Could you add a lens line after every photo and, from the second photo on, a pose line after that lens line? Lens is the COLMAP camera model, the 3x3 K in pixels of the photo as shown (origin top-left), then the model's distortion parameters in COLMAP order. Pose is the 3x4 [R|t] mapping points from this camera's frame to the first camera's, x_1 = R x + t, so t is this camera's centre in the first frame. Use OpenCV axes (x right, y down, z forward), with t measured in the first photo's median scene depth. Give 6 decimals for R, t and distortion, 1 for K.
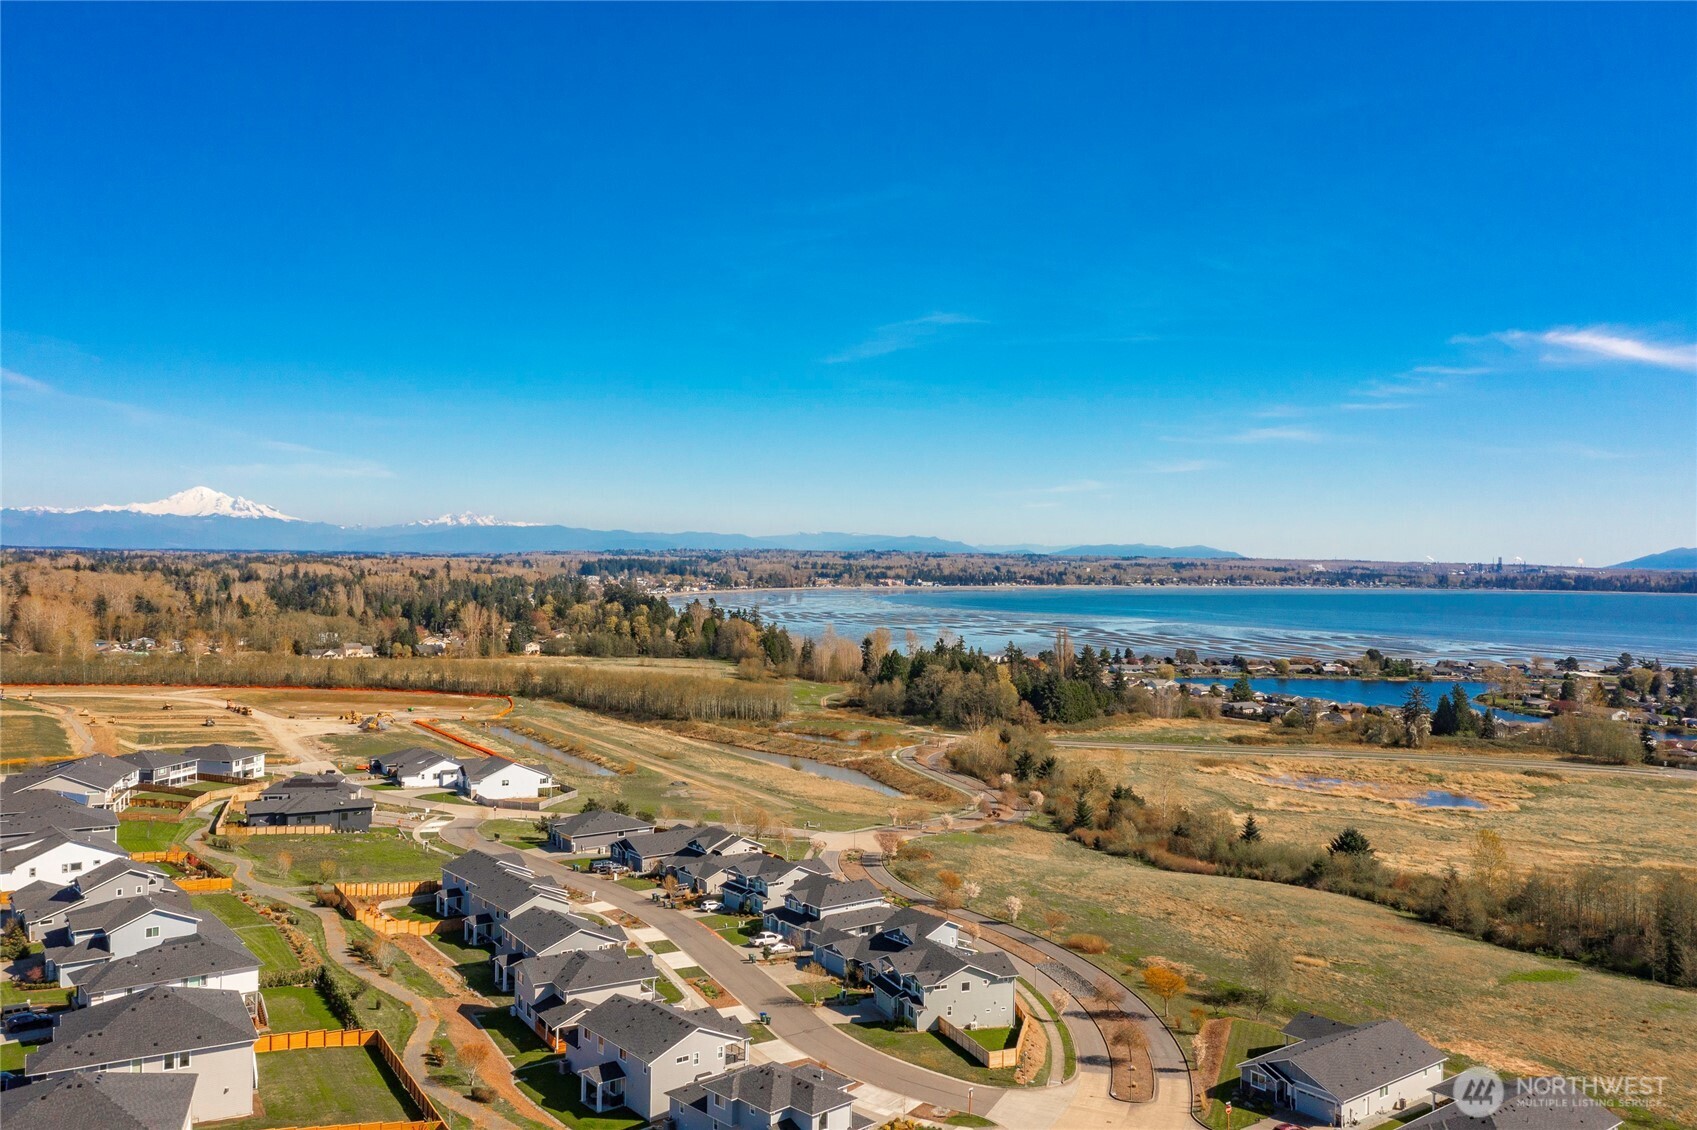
lens RADIAL K [[1362.6, 0, 850.1], [0, 1362.6, 566.5], [0, 0, 1]] dist [-0.015459, 0.071466]
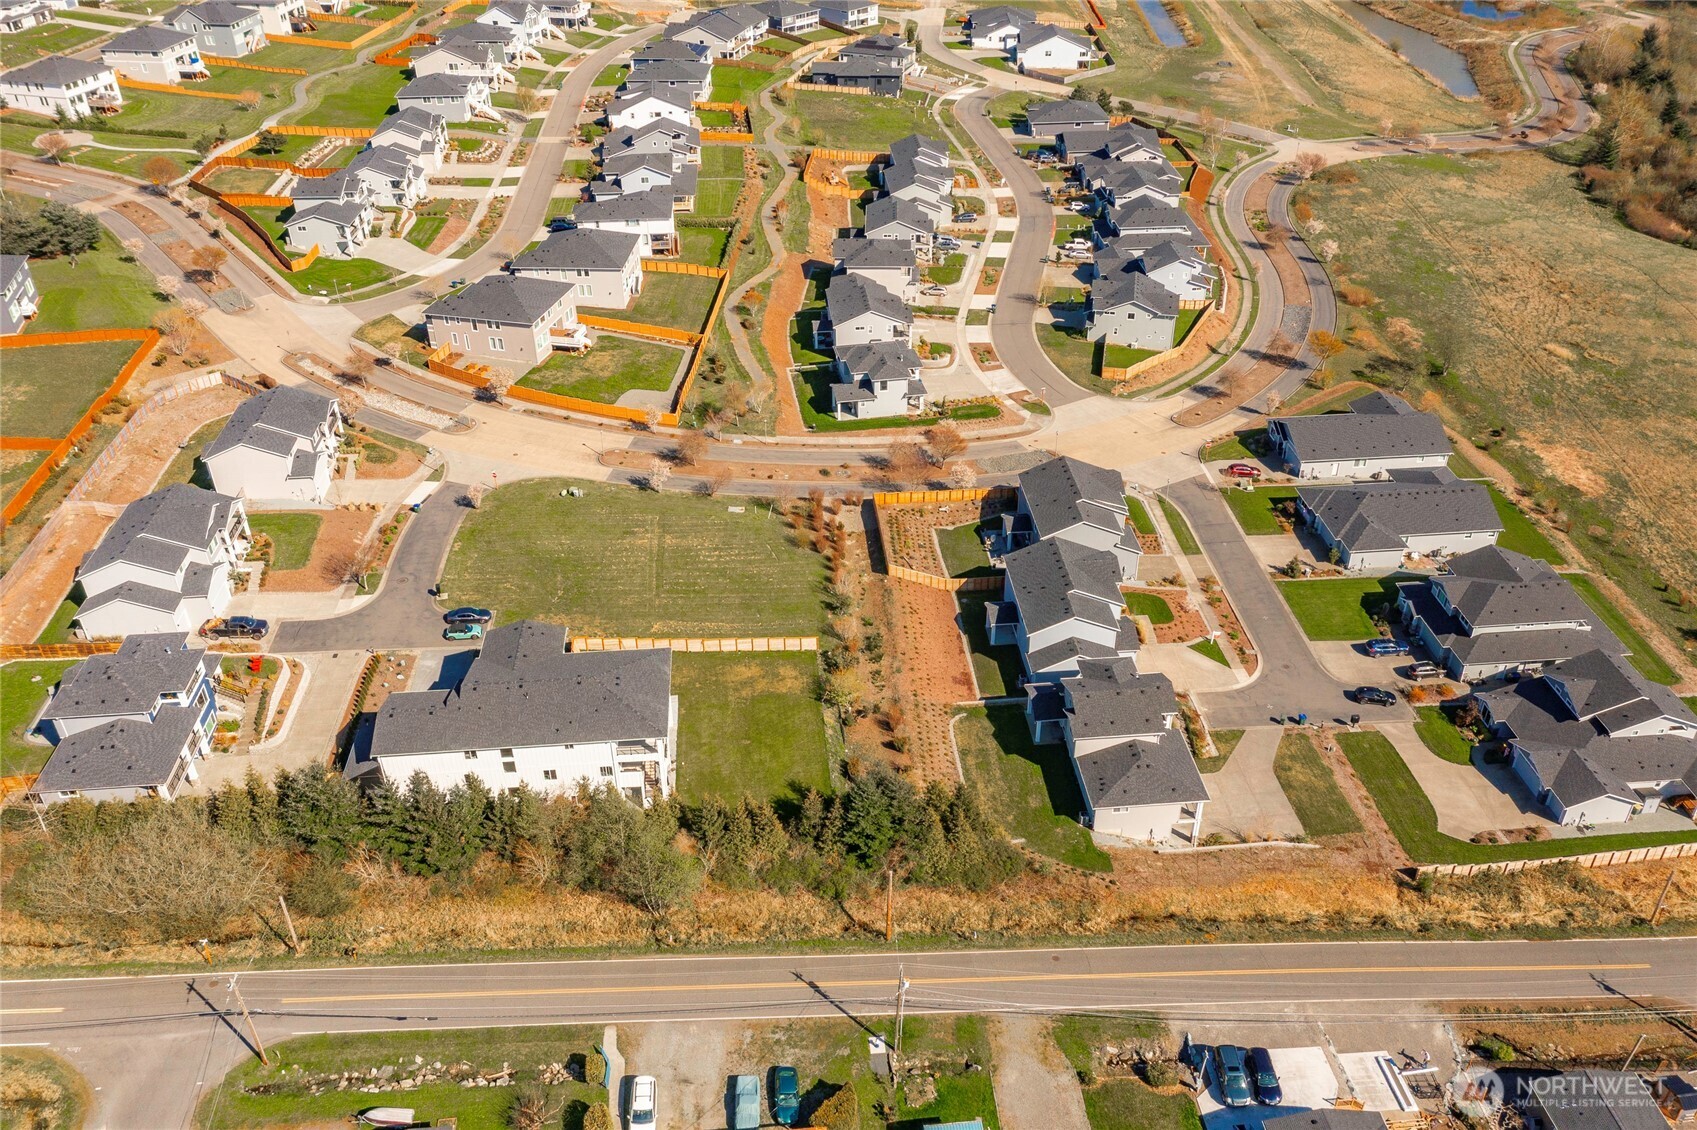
lens RADIAL K [[1357.0, 0, 850.3], [0, 1357.0, 570.3], [0, 0, 1]] dist [-0.006997, 0.060124]
pose [[0.830067, 0.289111, -0.476868, 0.172278], [0.019543, 0.839513, 0.542989, -0.061189], [0.557321, -0.460037, 0.691202, -0.048368]]
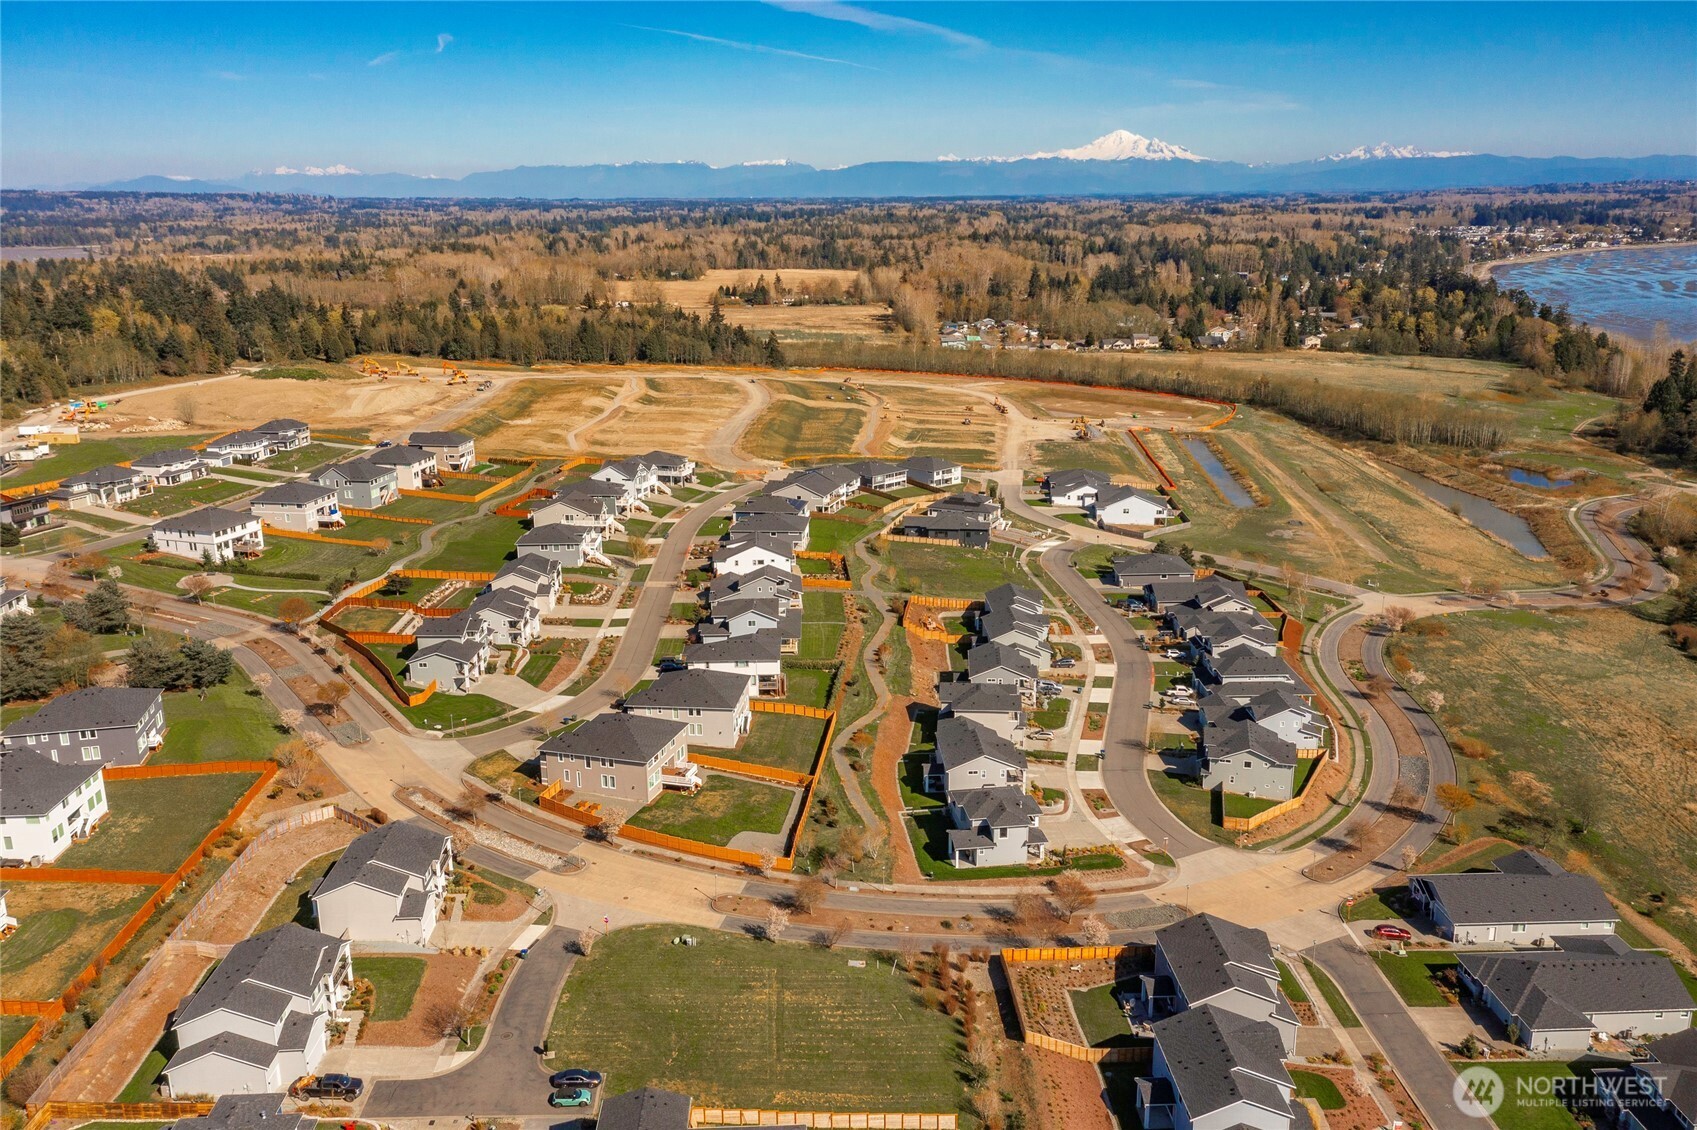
lens RADIAL K [[1360.5, 0, 849.8], [0, 1360.5, 573.5], [0, 0, 1]] dist [-0.015353, 0.074384]
pose [[0.805322, 0.137806, -0.576598, 0.154692], [0.017970, 0.966487, 0.256087, -0.061432], [0.592565, -0.216594, 0.775857, -0.052485]]
